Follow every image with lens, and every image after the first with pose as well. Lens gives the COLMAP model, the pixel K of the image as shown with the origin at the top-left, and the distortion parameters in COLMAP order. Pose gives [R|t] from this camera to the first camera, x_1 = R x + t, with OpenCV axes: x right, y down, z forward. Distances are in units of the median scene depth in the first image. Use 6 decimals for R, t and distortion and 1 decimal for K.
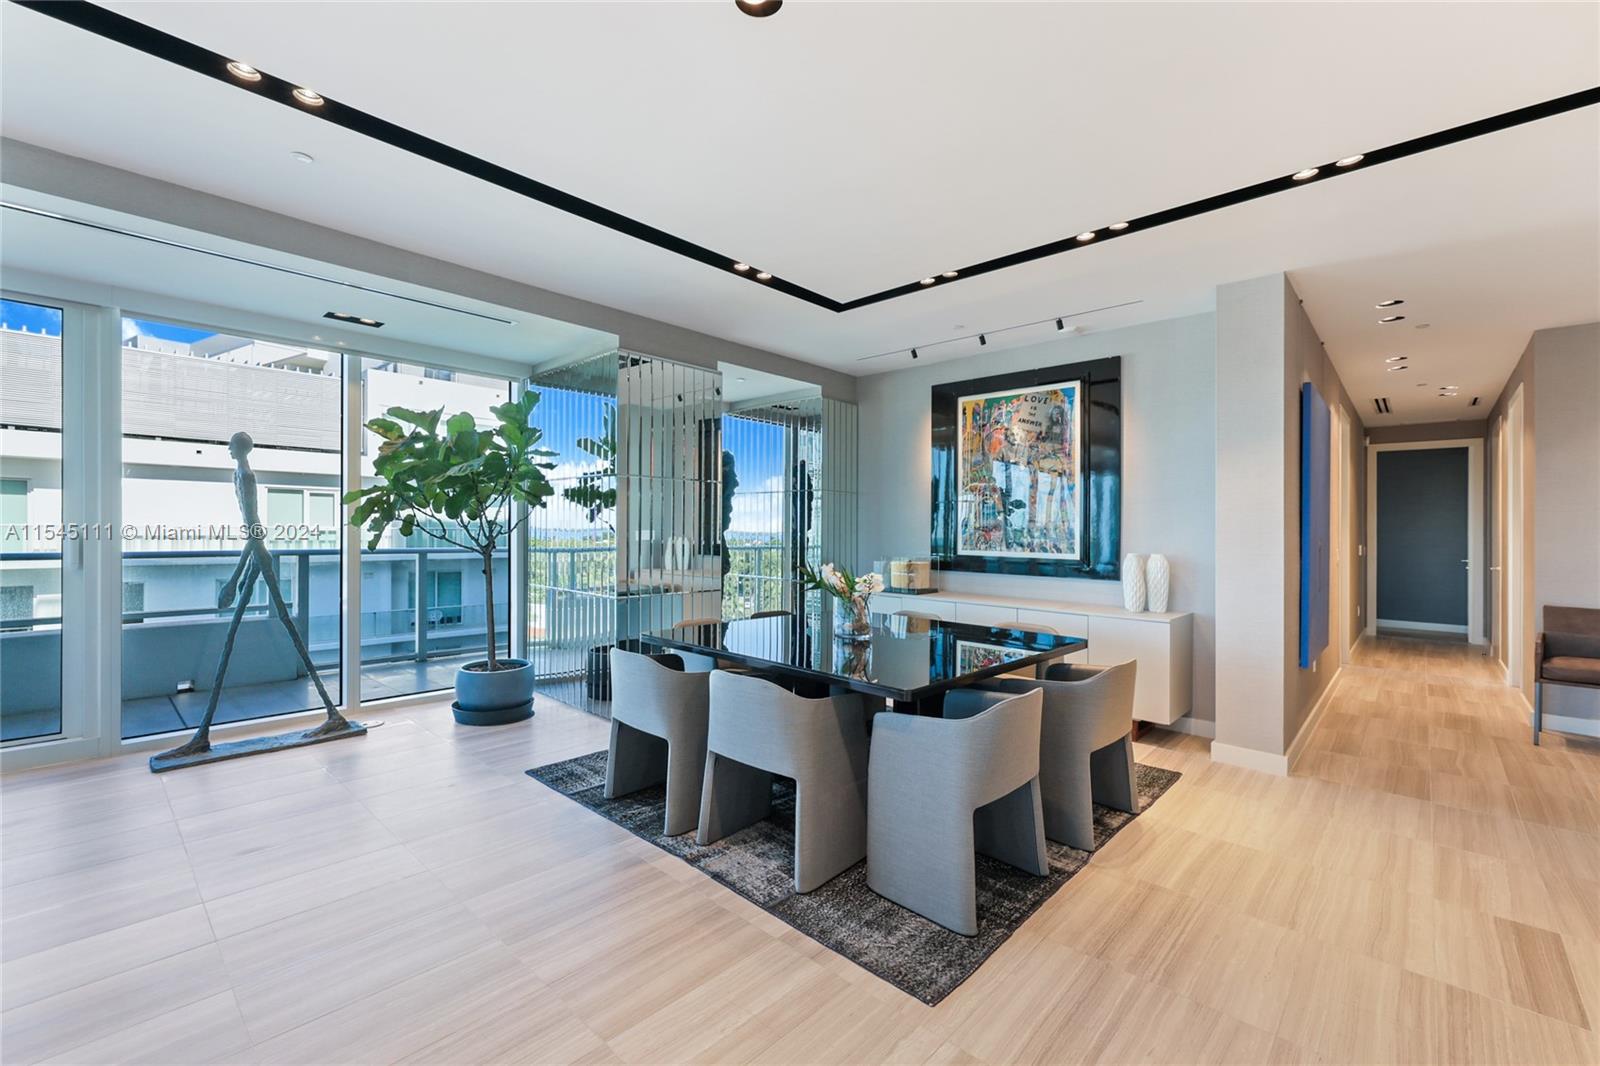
lens RADIAL K [[678.2, 0, 797.1], [0, 678.2, 527.3], [0, 0, 1]] dist [-0.002582, 0.001010]
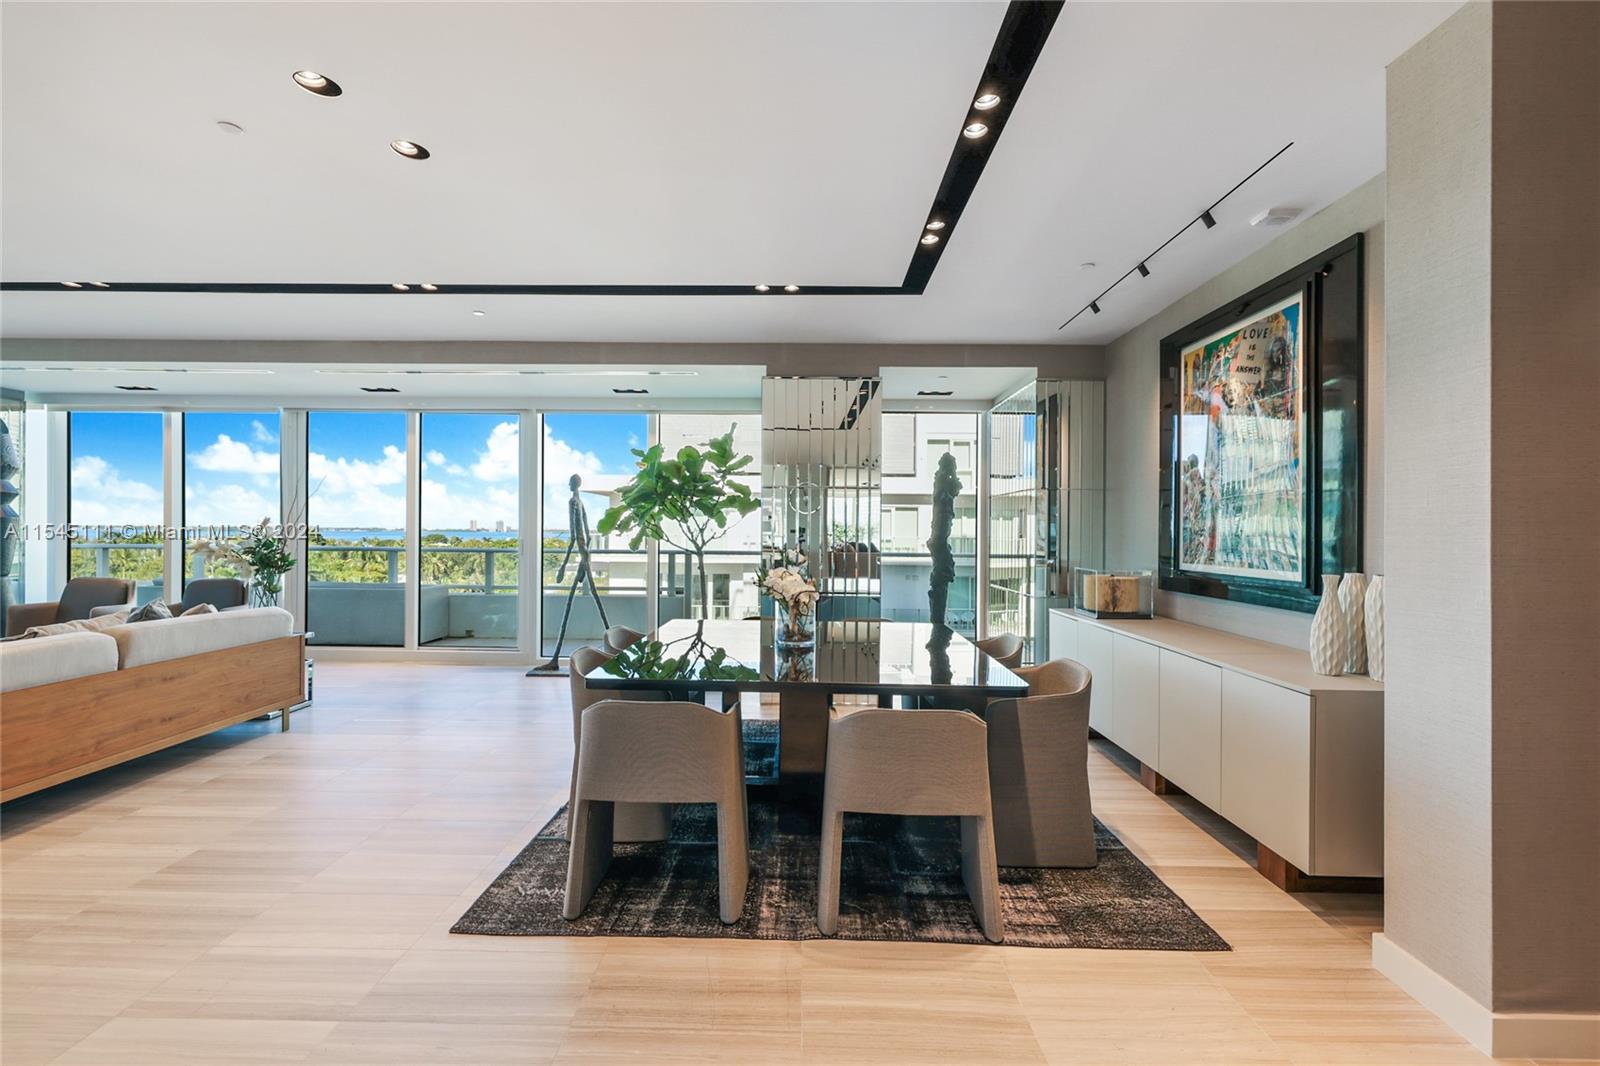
lens RADIAL K [[678.2, 0, 795.5], [0, 678.2, 531.9], [0, 0, 1]] dist [-0.002582, 0.001010]
pose [[0.668880, -0.007802, -0.743330, 0.556219], [0.001136, 0.999954, -0.009474, 0.007984], [0.743370, 0.005492, 0.668858, 0.244847]]
